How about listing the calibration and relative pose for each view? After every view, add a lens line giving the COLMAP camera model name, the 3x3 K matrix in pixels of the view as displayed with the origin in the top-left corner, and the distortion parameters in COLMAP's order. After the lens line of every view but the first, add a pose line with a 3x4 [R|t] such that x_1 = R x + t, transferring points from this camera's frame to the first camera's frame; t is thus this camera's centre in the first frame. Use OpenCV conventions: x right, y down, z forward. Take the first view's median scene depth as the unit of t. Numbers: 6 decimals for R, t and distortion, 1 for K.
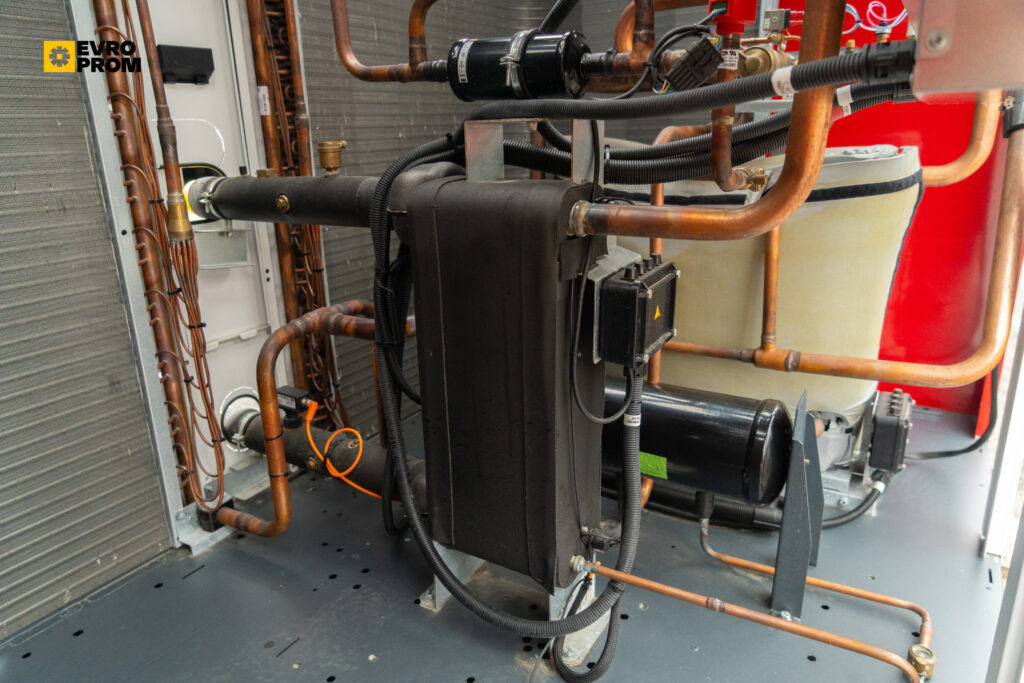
lens RADIAL K [[679.7, 0, 513.9], [0, 679.7, 338.9], [0, 0, 1]] dist [-0.025643, 0.012667]
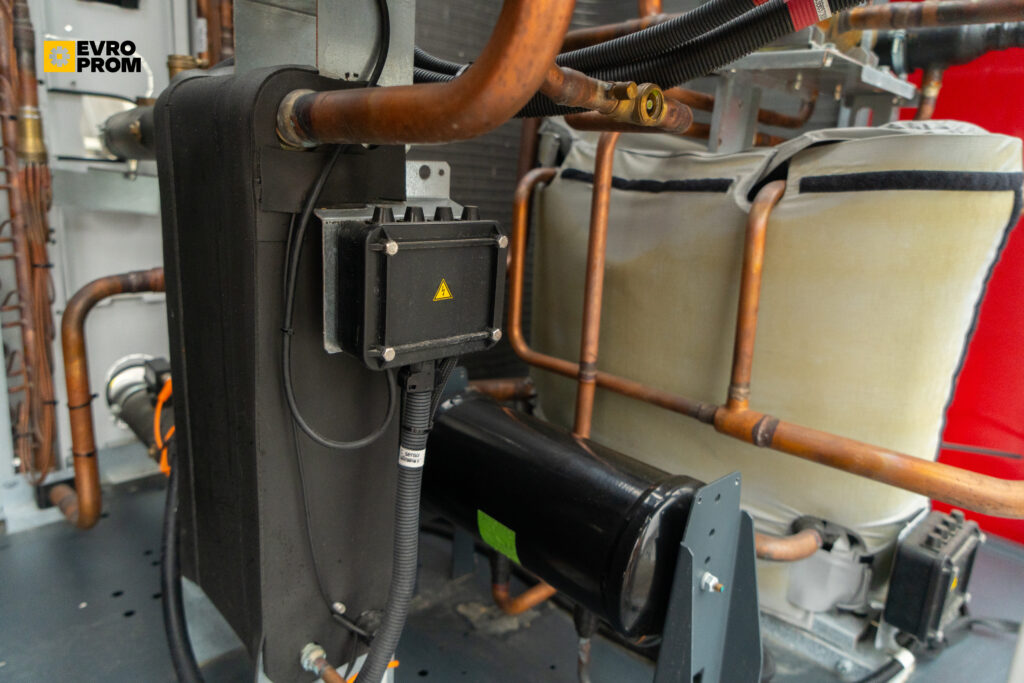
lens RADIAL K [[679.7, 0, 516.2], [0, 679.7, 343.3], [0, 0, 1]] dist [-0.025643, 0.012667]
pose [[0.958562, 0.148895, -0.242877, 0.318187], [-0.166005, 0.984782, -0.051452, 0.022165], [0.231520, 0.089639, 0.968692, 0.292175]]
